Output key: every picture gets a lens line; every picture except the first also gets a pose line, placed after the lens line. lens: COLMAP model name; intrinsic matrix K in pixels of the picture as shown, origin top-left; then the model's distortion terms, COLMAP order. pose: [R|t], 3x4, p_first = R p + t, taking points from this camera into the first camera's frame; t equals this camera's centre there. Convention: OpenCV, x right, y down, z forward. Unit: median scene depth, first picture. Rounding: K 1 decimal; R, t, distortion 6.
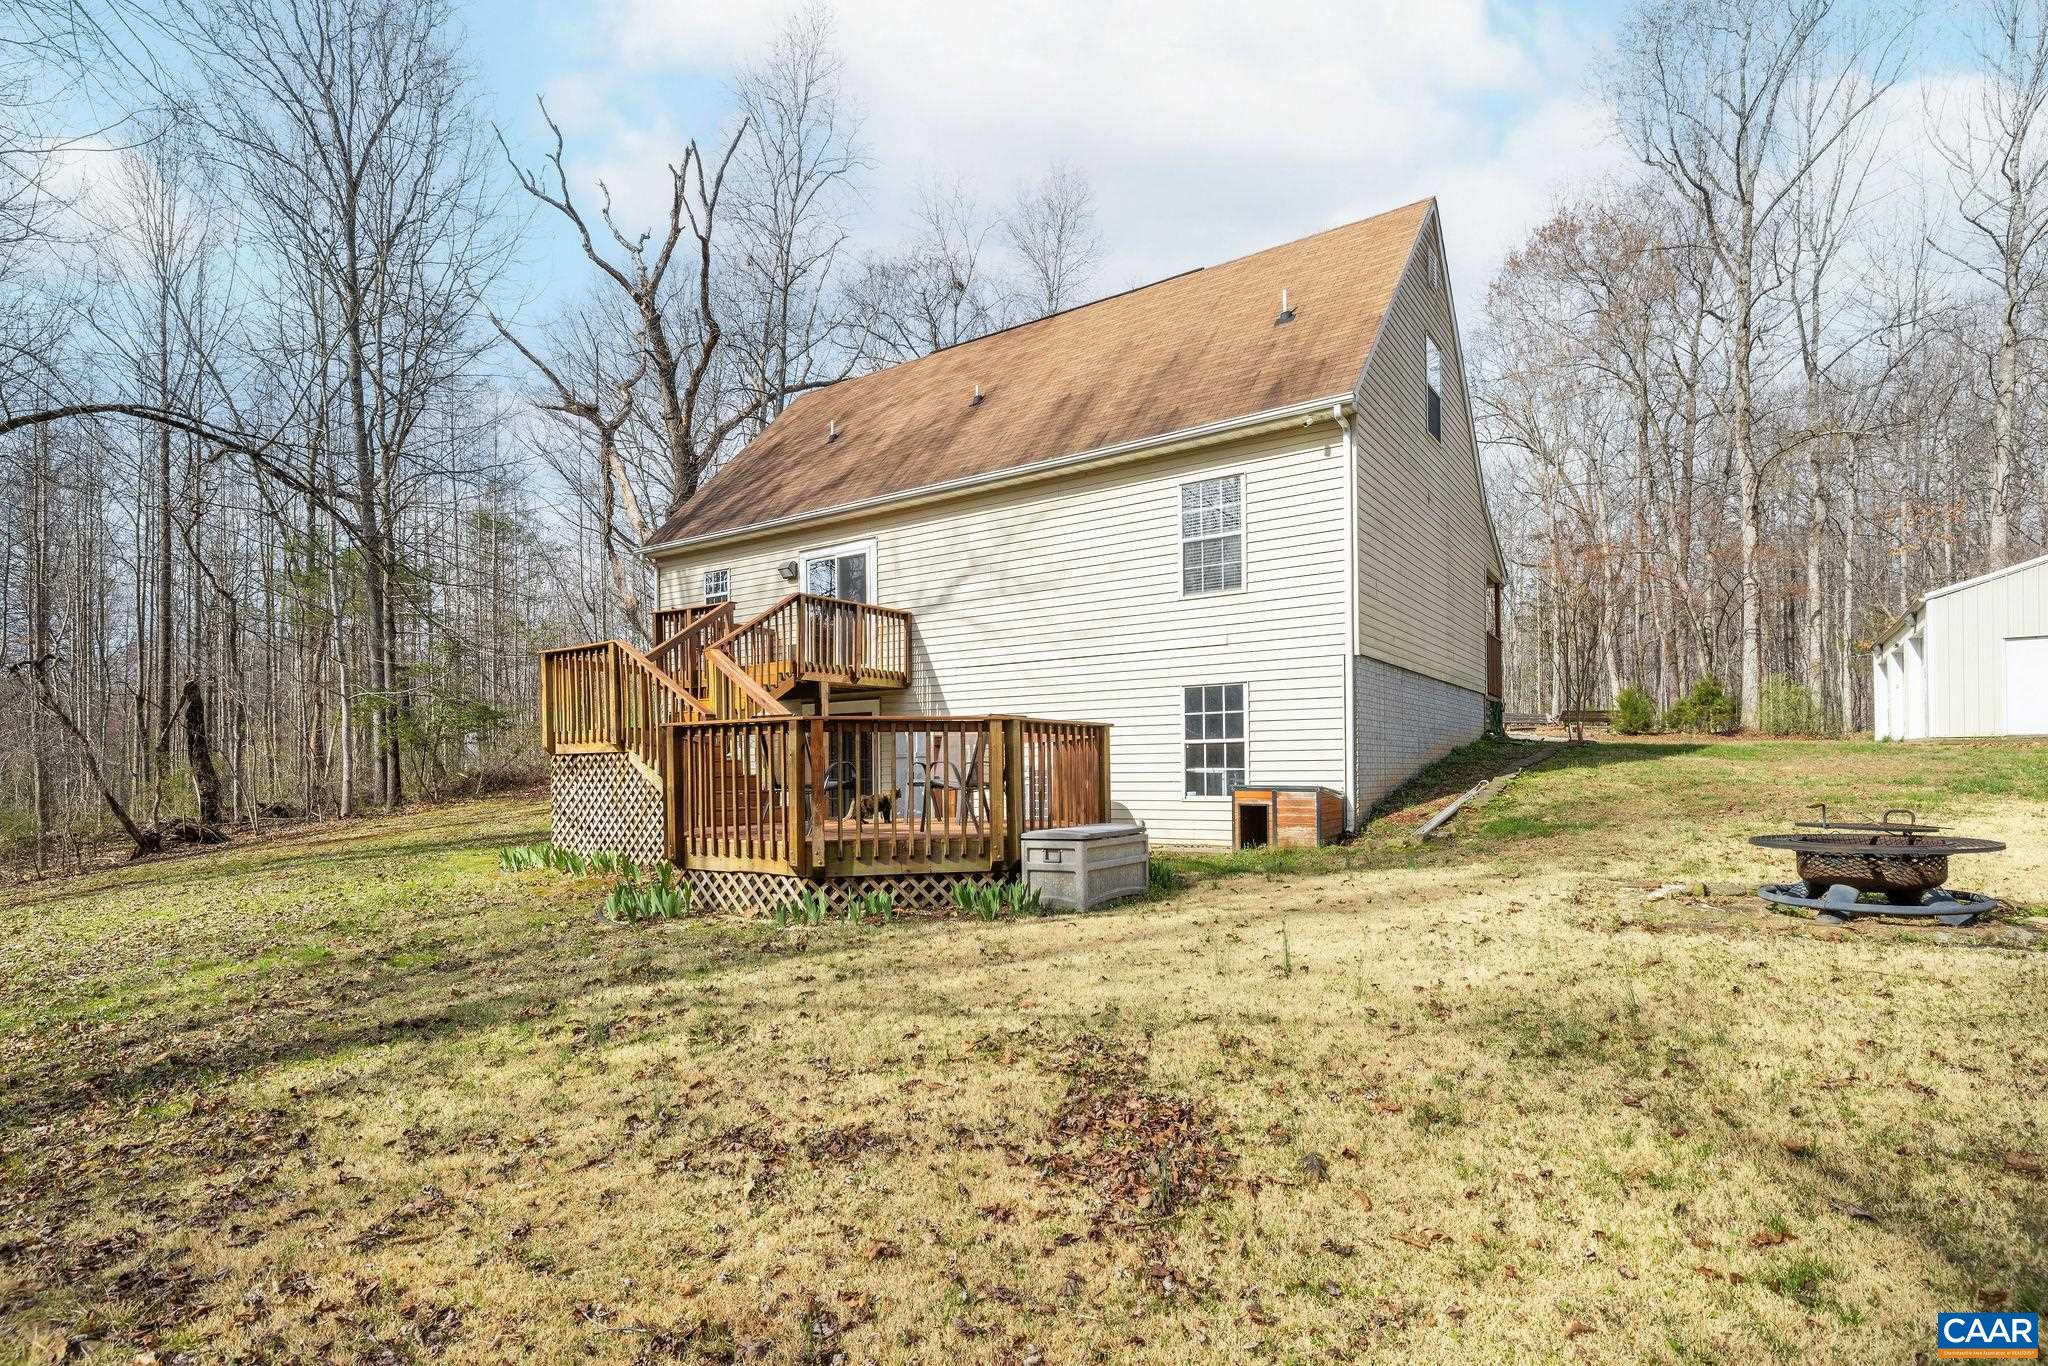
lens RADIAL K [[1007.0, 0, 1018.3], [0, 1007.0, 754.7], [0, 0, 1]] dist [0.003318, 0.001672]
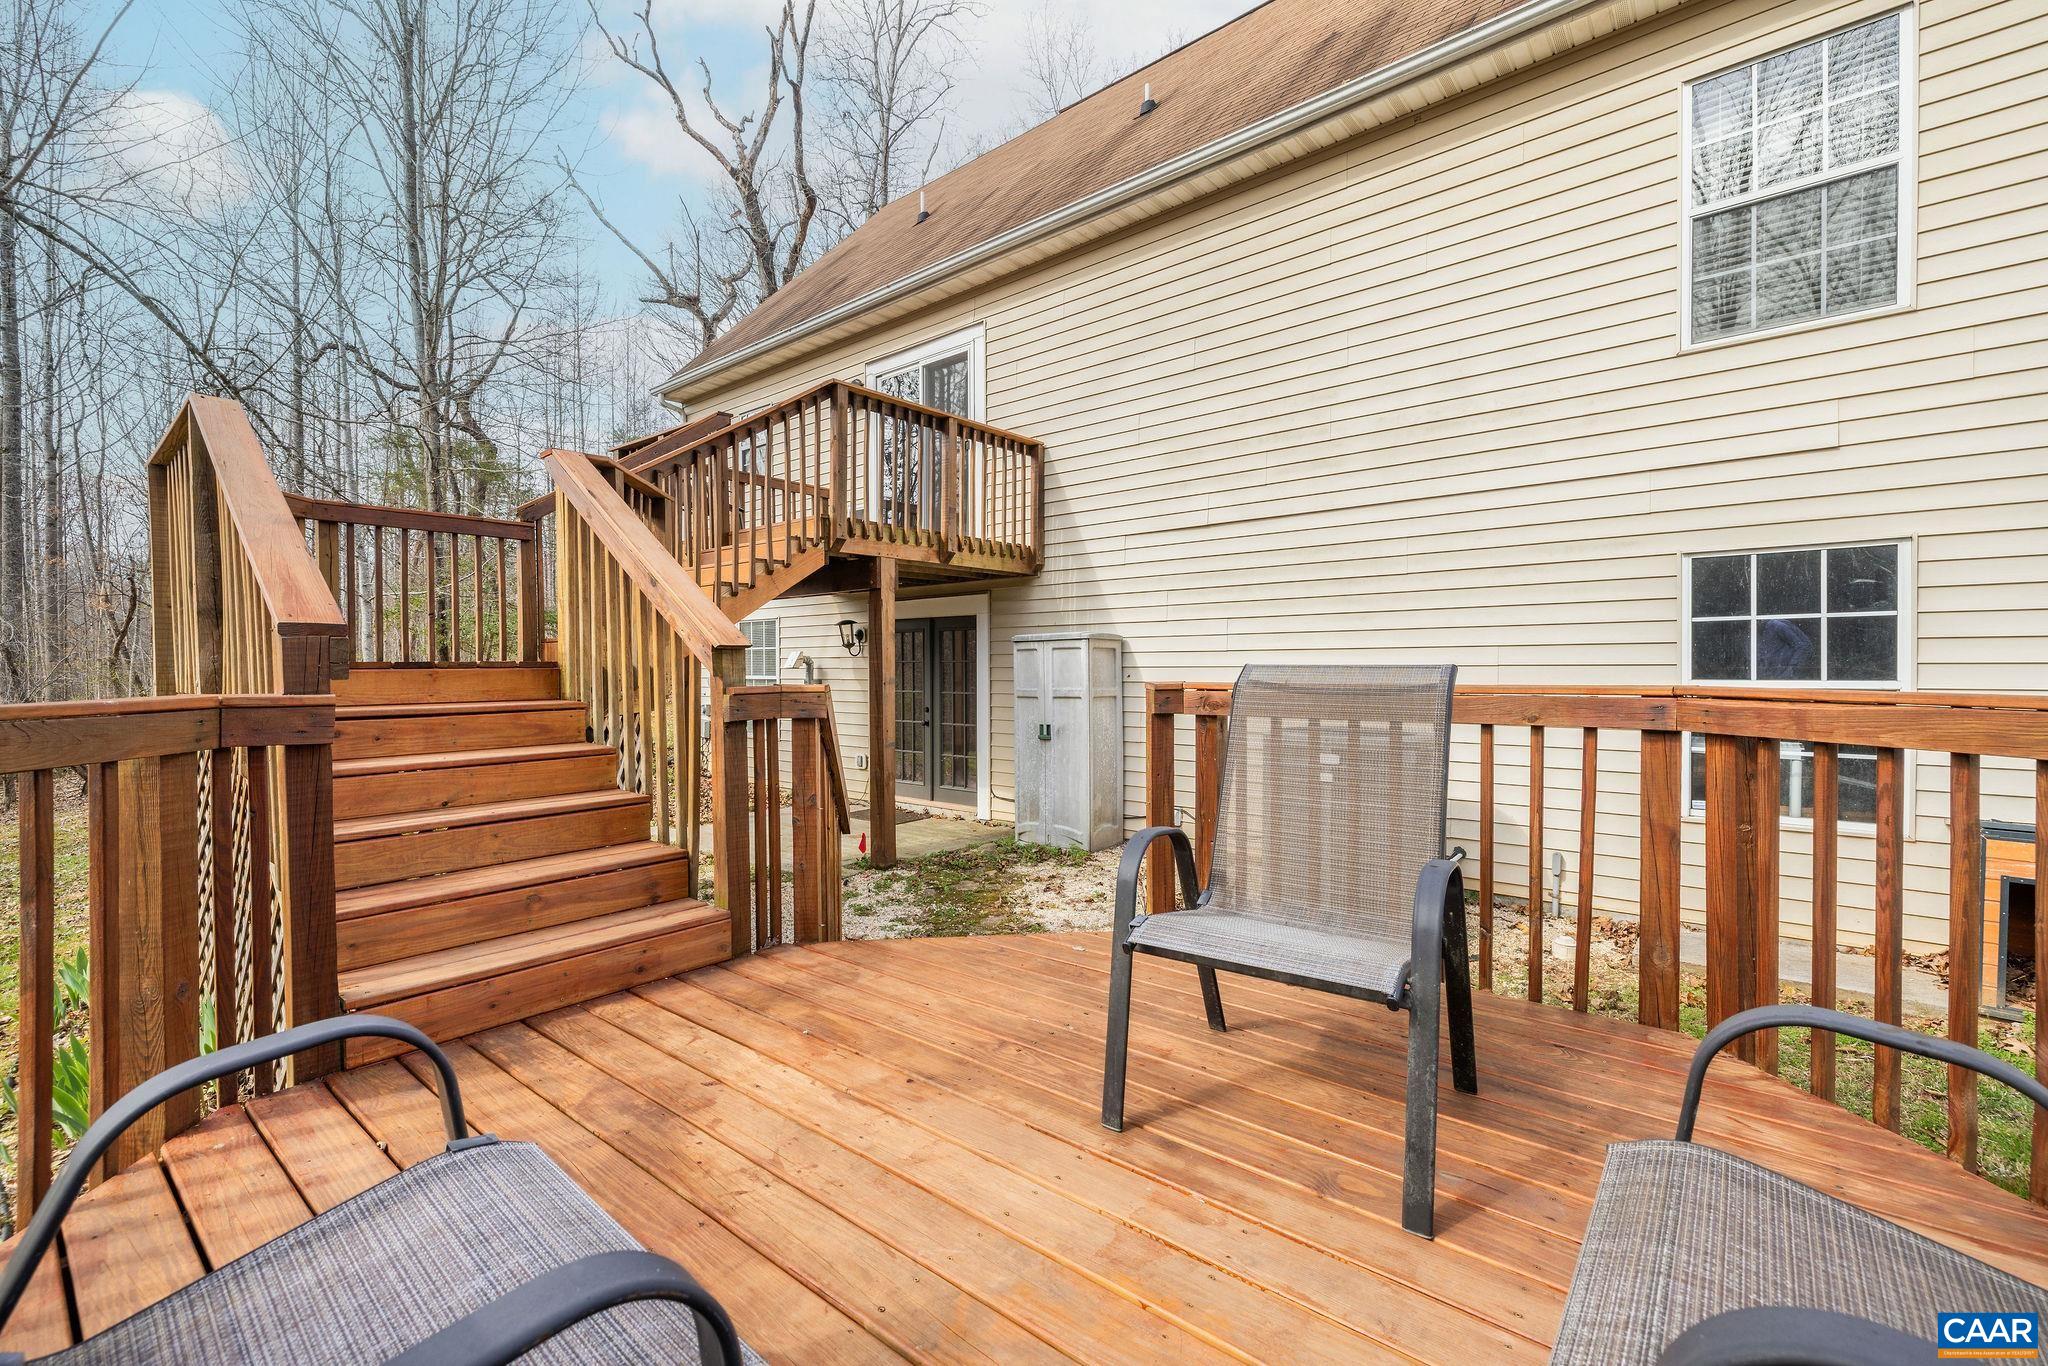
lens RADIAL K [[890.6, 0, 1015.2], [0, 890.6, 664.5], [0, 0, 1]] dist [-0.054058, 0.022491]
pose [[0.994507, 0.005026, -0.104548, -0.039433], [-0.003400, 0.999871, 0.015723, -0.012248], [0.104613, -0.015282, 0.994396, 0.281158]]
